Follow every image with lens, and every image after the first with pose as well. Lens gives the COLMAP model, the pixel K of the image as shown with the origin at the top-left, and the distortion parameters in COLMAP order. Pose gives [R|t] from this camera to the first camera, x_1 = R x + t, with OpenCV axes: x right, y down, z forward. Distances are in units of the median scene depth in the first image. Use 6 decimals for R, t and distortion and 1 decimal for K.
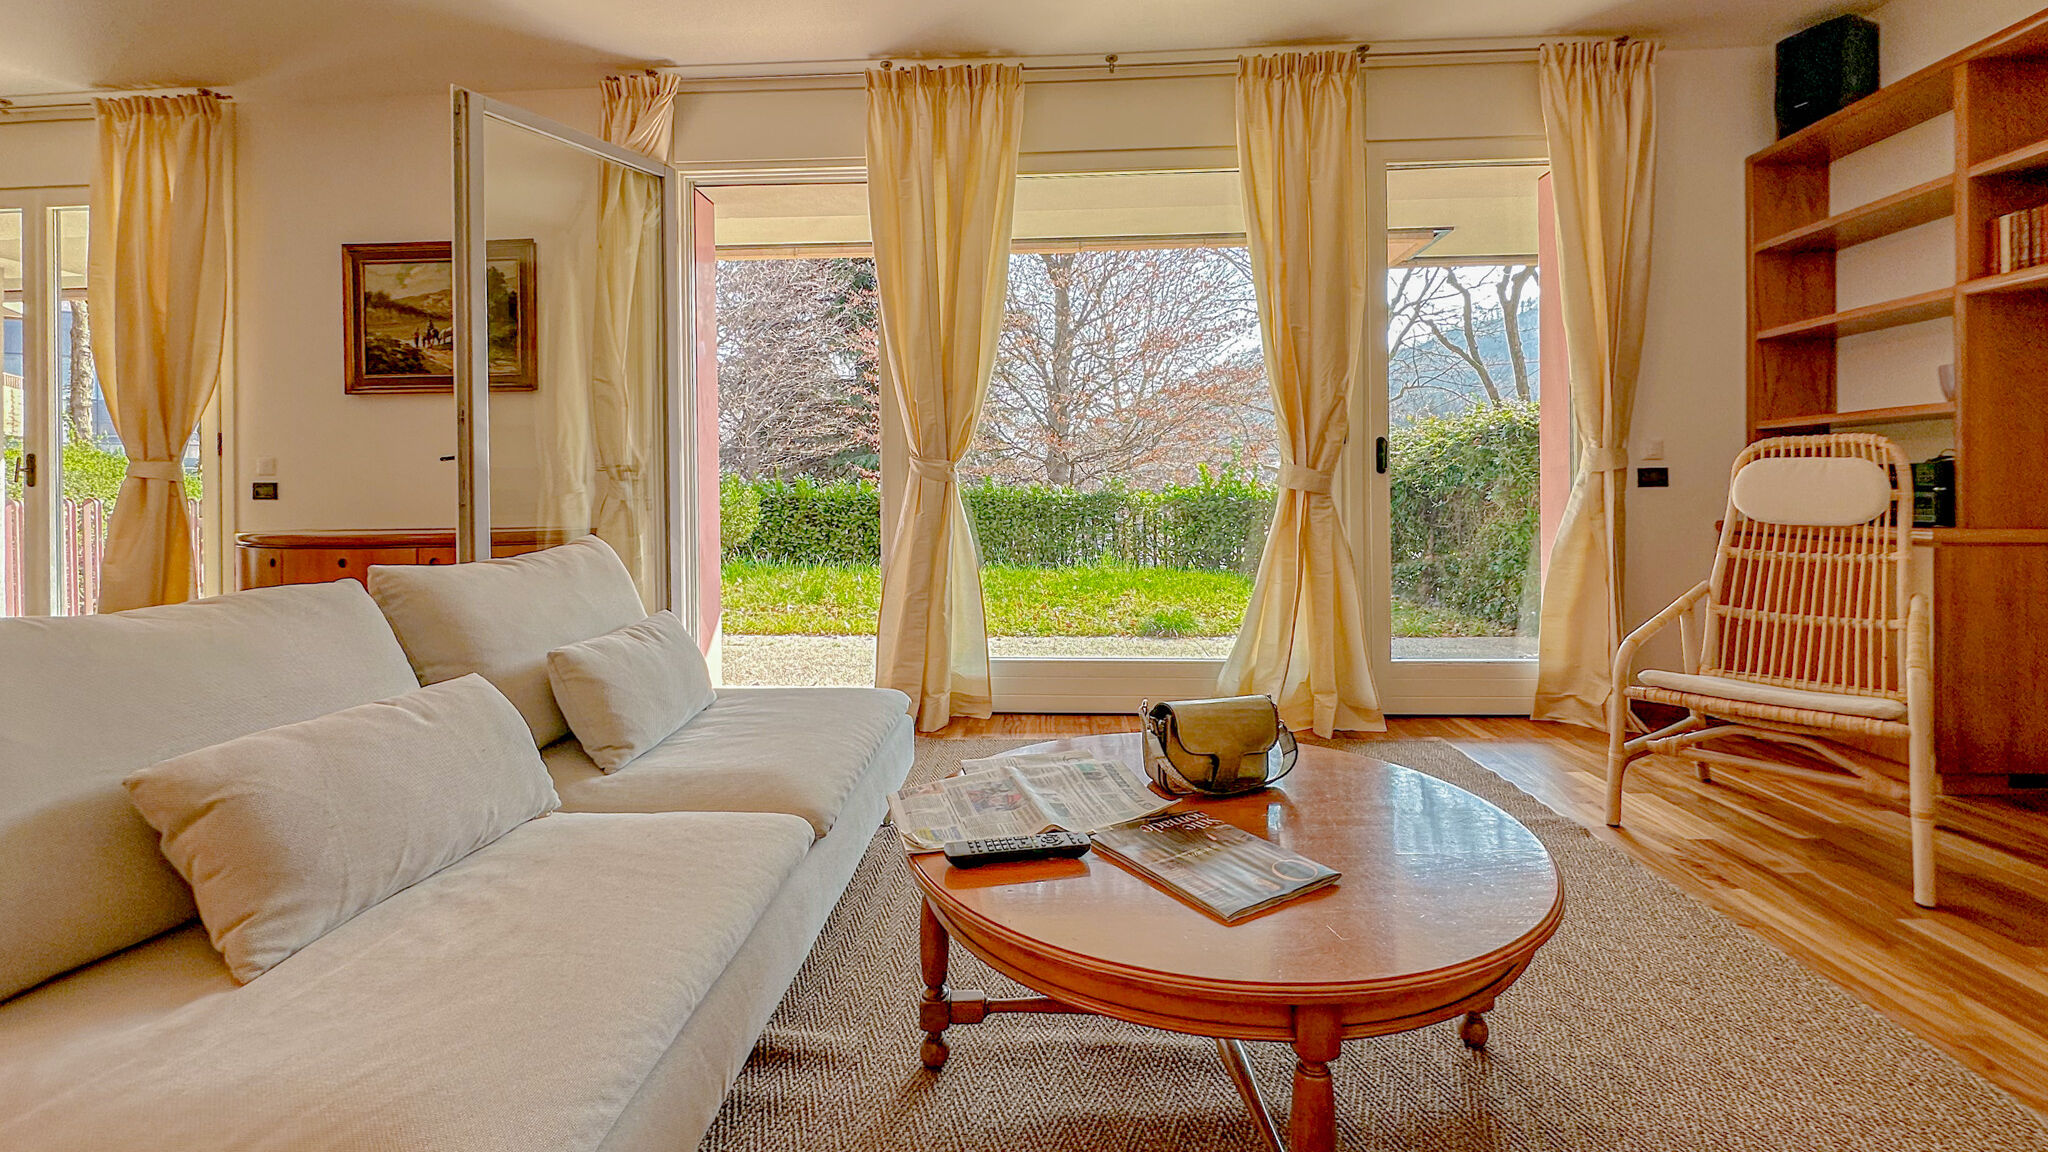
lens RADIAL K [[851.7, 0, 1027.6], [0, 851.7, 493.5], [0, 0, 1]] dist [-0.000466, -0.004706]
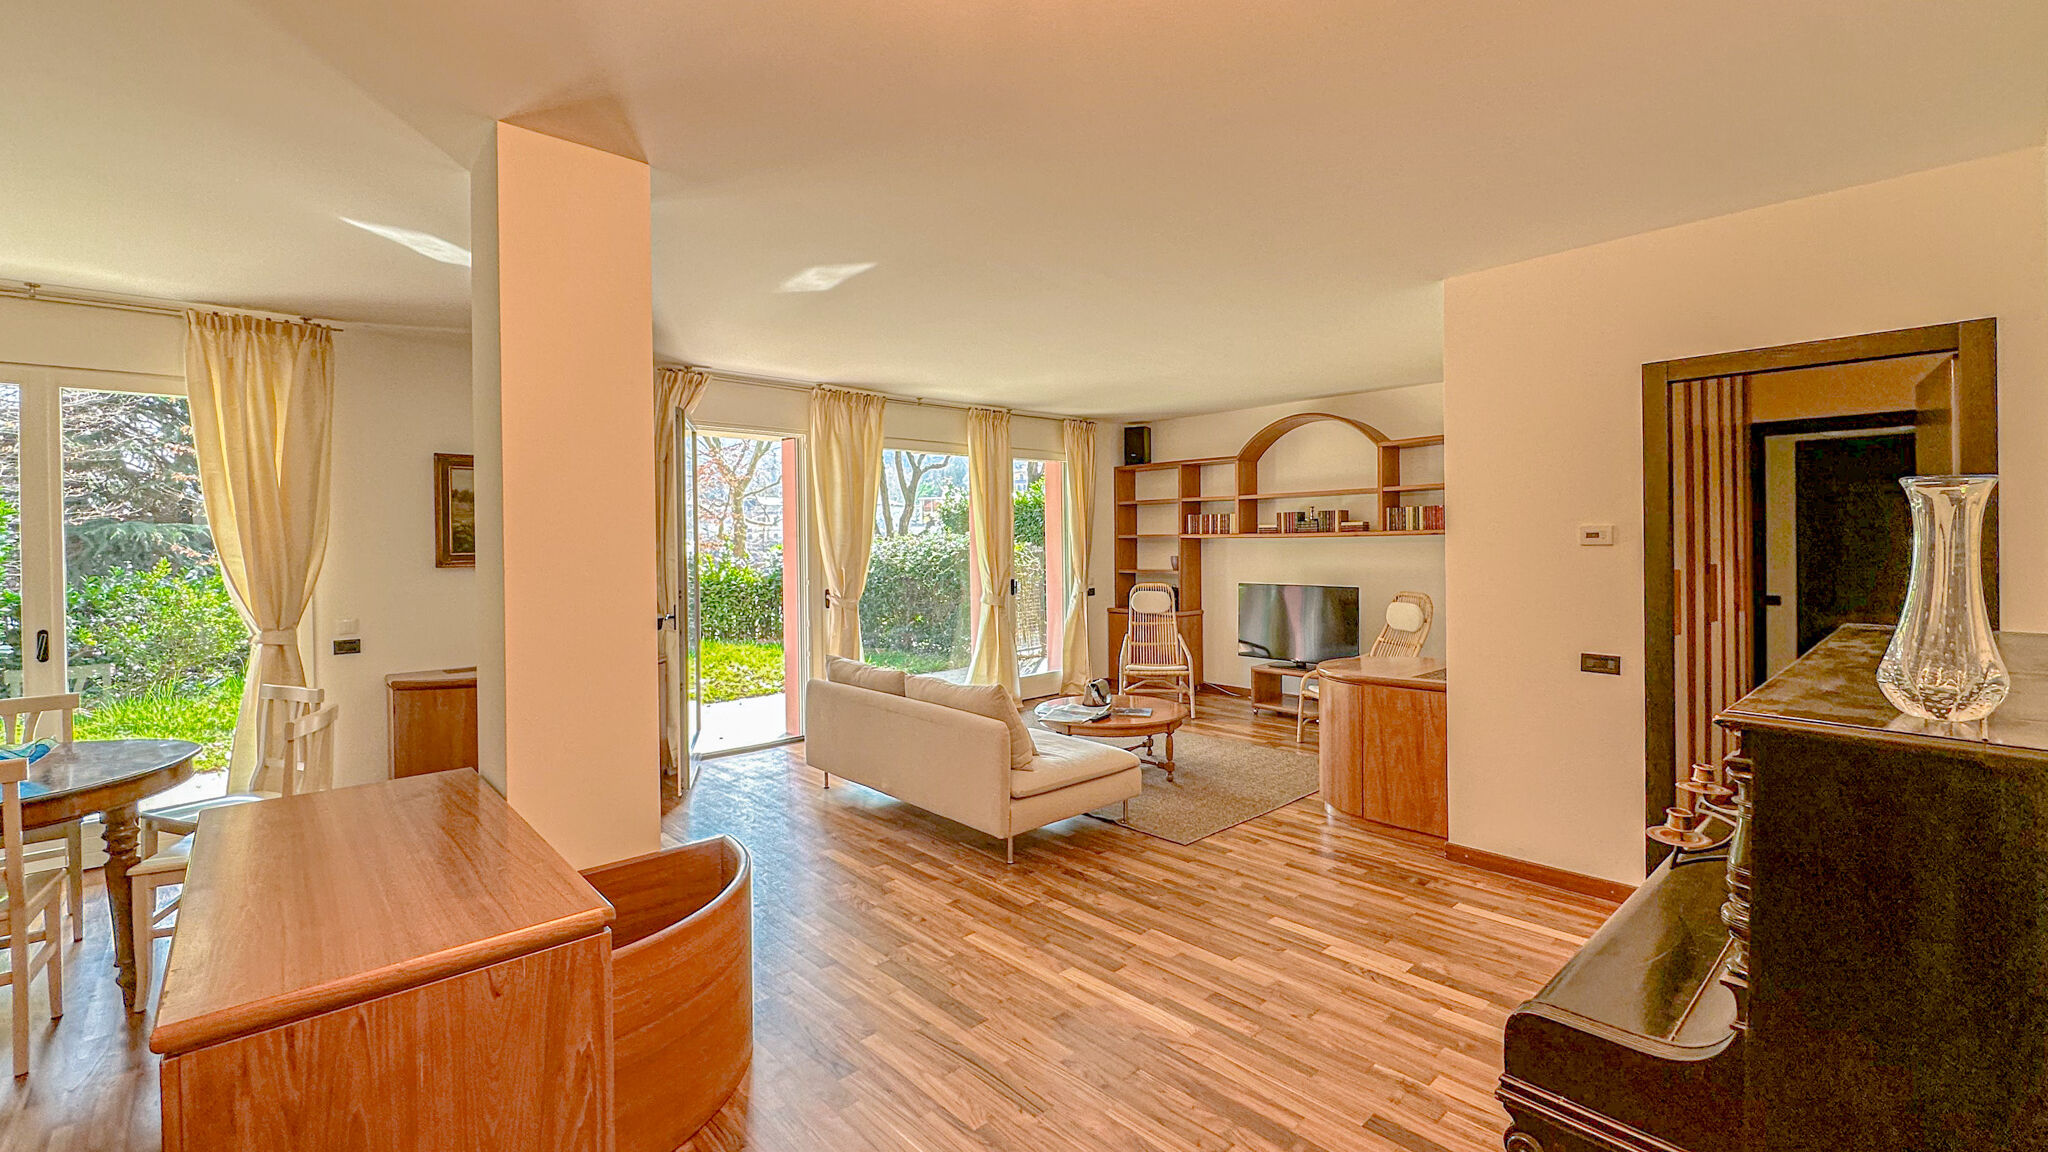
lens RADIAL K [[851.7, 0, 1017.8], [0, 851.7, 546.3], [0, 0, 1]] dist [-0.000466, -0.004706]
pose [[0.699993, -0.002680, 0.714145, -1.219117], [0.005276, 0.999985, -0.001419, -0.154407], [-0.714130, 0.004761, 0.699996, -0.612597]]
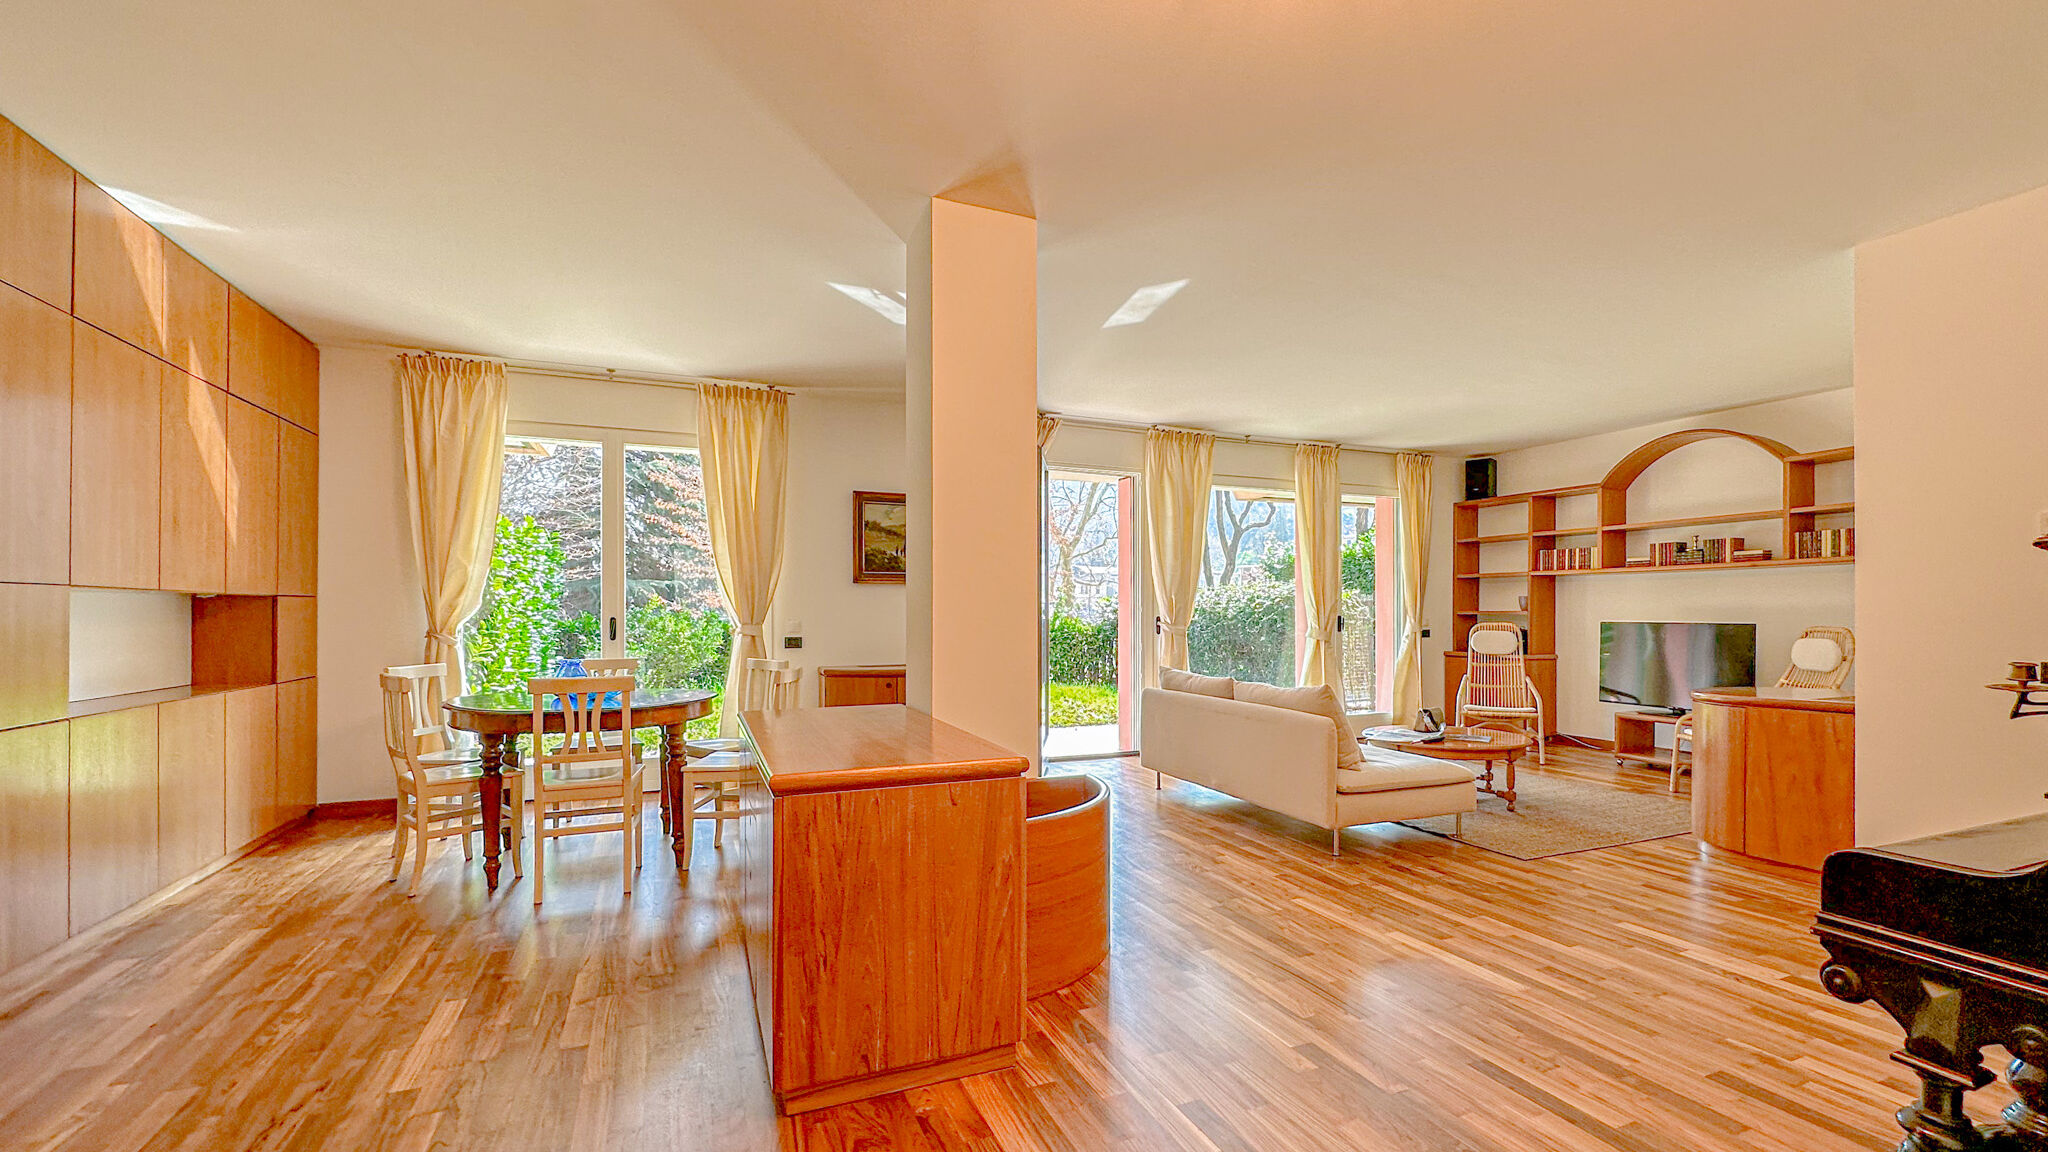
lens RADIAL K [[851.7, 0, 1055.9], [0, 851.7, 617.3], [0, 0, 1]] dist [-0.000466, -0.004706]
pose [[0.891742, 0.006189, 0.452502, -1.307753], [-0.008076, 0.999965, 0.002240, -0.062474], [-0.452472, -0.005652, 0.891761, -0.692589]]
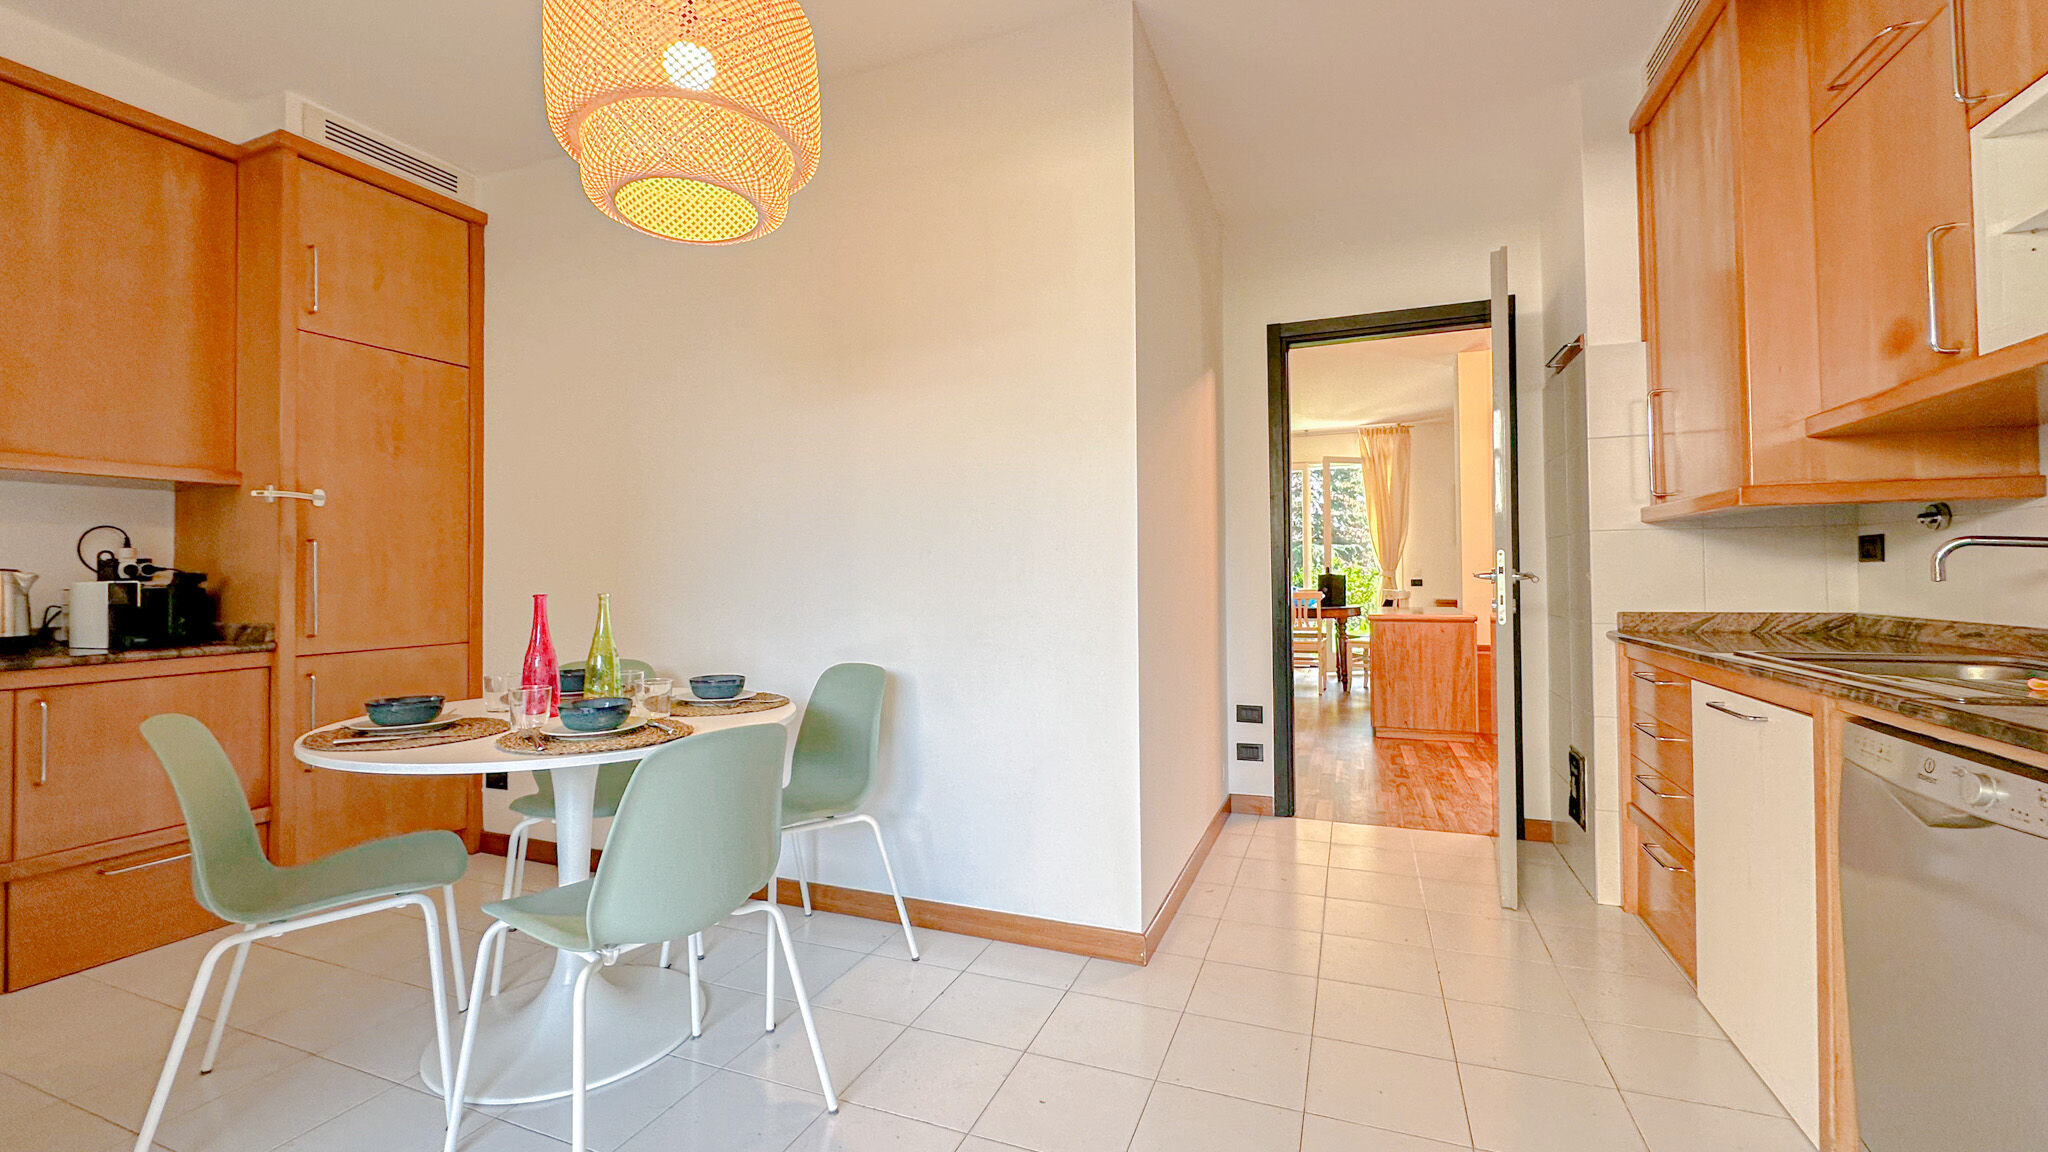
lens RADIAL K [[851.7, 0, 1040.9], [0, 851.7, 566.1], [0, 0, 1]] dist [-0.000466, -0.004706]
pose [[0.953636, -0.005267, -0.300916, -1.326776], [0.002257, 0.999944, -0.010350, -0.030791], [0.300954, 0.009191, 0.953595, -1.839789]]
